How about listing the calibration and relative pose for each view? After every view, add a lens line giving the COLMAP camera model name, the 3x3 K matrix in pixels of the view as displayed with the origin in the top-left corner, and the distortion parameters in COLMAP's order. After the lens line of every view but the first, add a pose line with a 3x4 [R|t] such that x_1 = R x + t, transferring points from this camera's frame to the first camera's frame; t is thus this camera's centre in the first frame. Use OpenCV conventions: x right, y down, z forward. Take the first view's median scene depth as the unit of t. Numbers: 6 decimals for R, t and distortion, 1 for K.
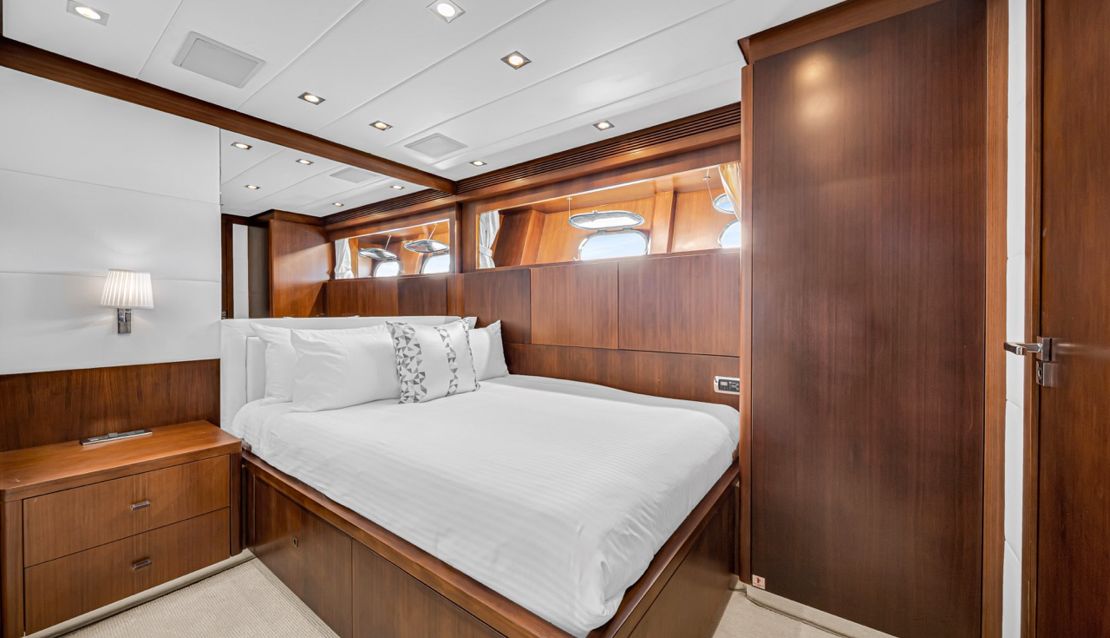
lens RADIAL K [[397.9, 0, 575.8], [0, 397.9, 319.4], [0, 0, 1]] dist [-0.000023, 0.000032]
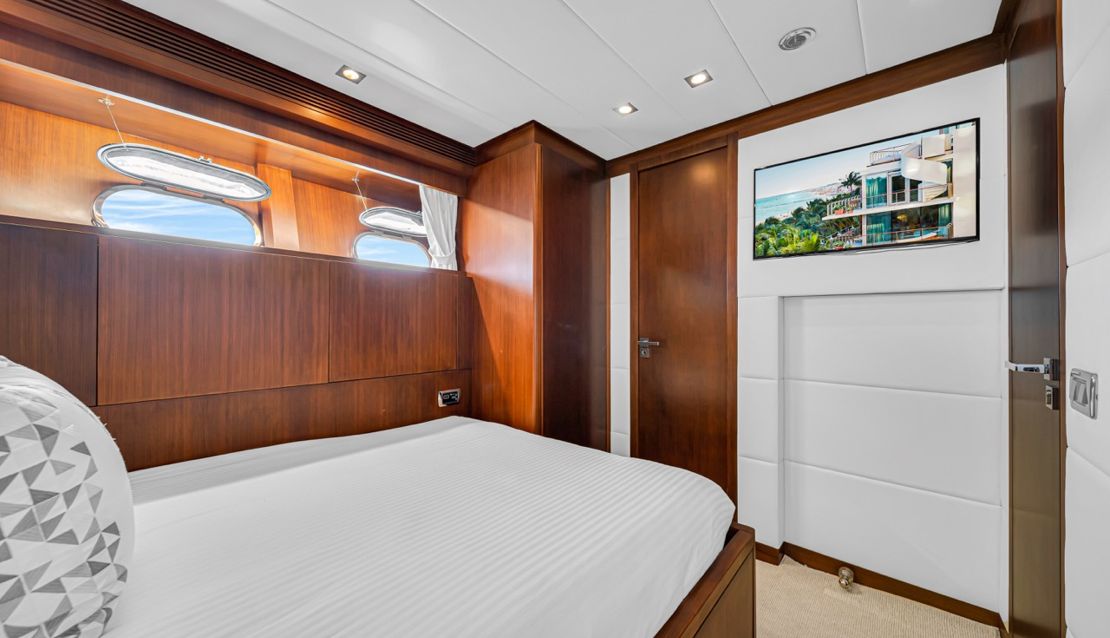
lens RADIAL K [[397.9, 0, 575.8], [0, 397.9, 319.4], [0, 0, 1]] dist [-0.000023, 0.000032]
pose [[0.084415, 0.013512, 0.996339, -0.676713], [0.017549, 0.999733, -0.015045, -0.022996], [-0.996276, 0.018754, 0.084155, 0.592068]]
